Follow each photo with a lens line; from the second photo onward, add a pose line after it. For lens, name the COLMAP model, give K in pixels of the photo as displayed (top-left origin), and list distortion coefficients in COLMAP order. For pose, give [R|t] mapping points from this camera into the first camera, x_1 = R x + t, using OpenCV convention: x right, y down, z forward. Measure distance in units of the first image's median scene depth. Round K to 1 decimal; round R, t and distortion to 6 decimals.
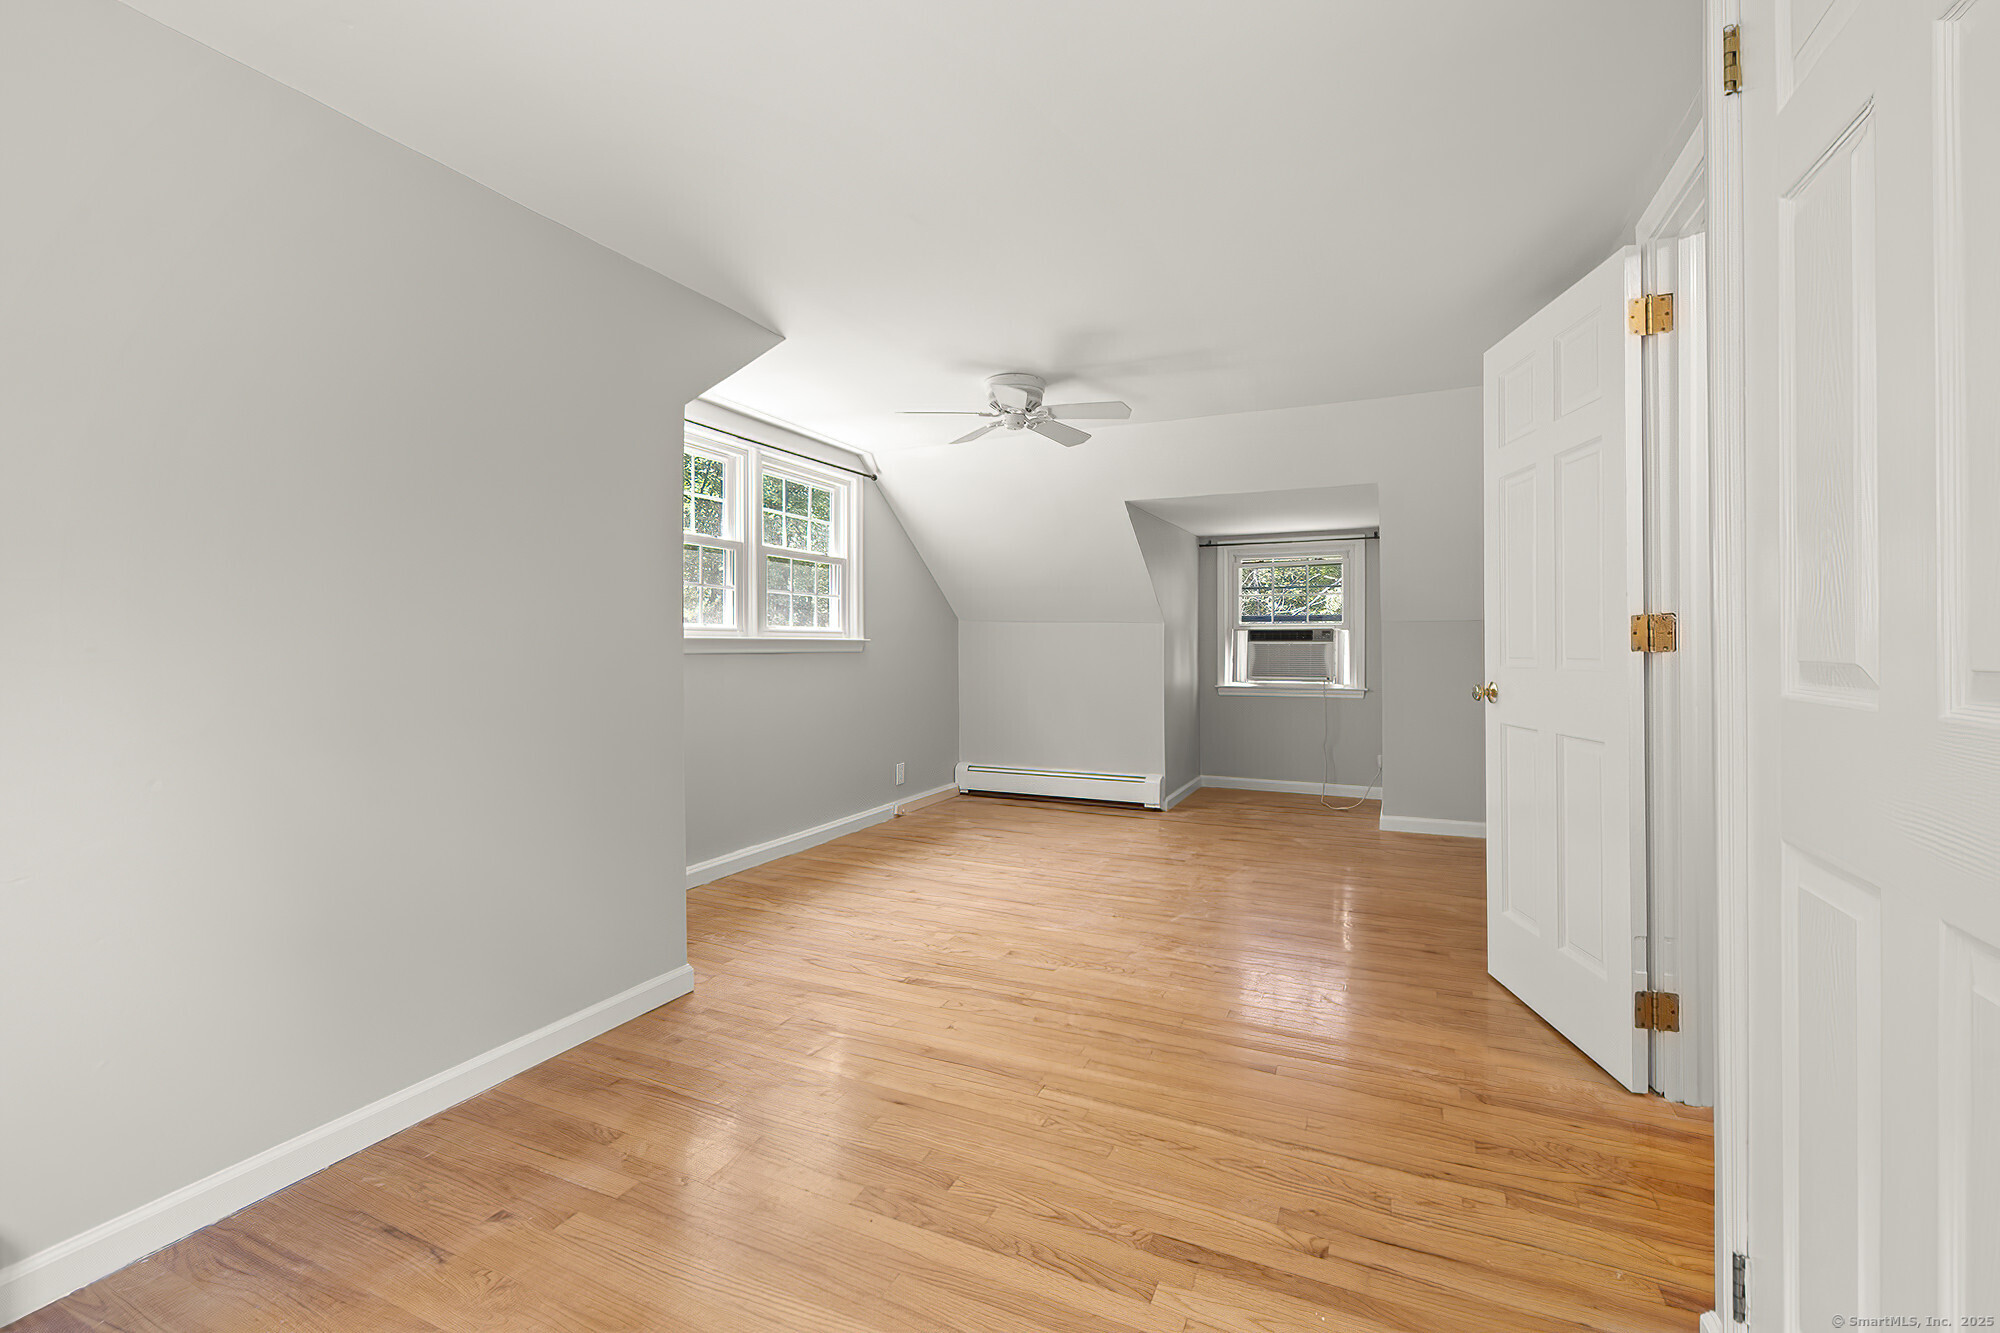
lens RADIAL K [[841.7, 0, 1005.0], [0, 841.7, 654.6], [0, 0, 1]] dist [0.000027, -0.000038]
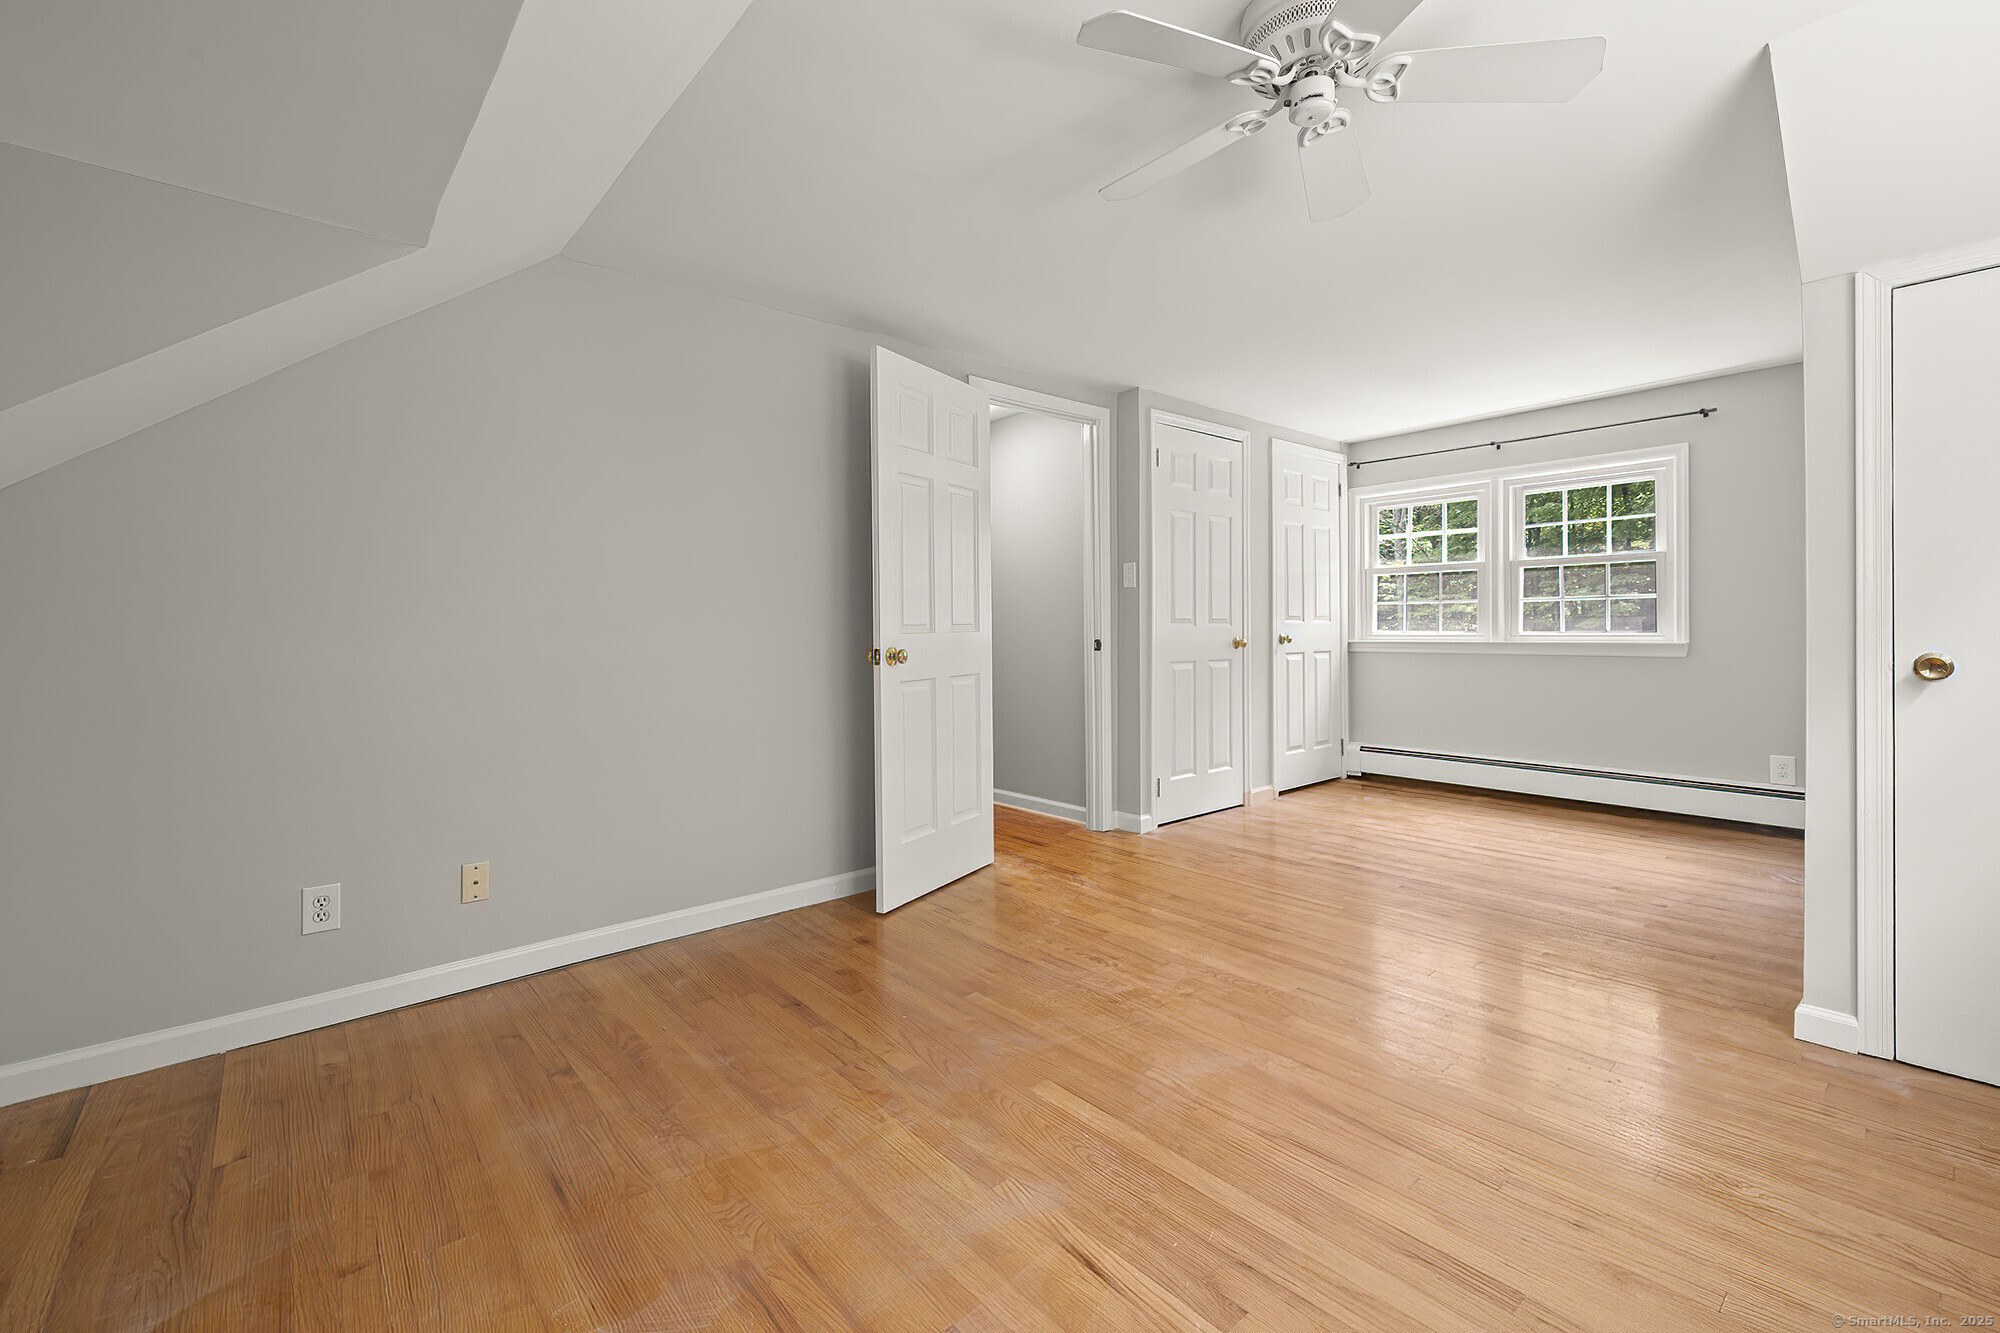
lens RADIAL K [[848.0, 0, 1003.7], [0, 848.0, 626.7], [0, 0, 1]] dist [0.000048, -0.000122]
pose [[-0.909547, 0.008776, 0.415509, -0.029194], [0.013428, 0.999876, 0.008275, -0.001299], [-0.415385, 0.013107, -0.909551, 1.849134]]
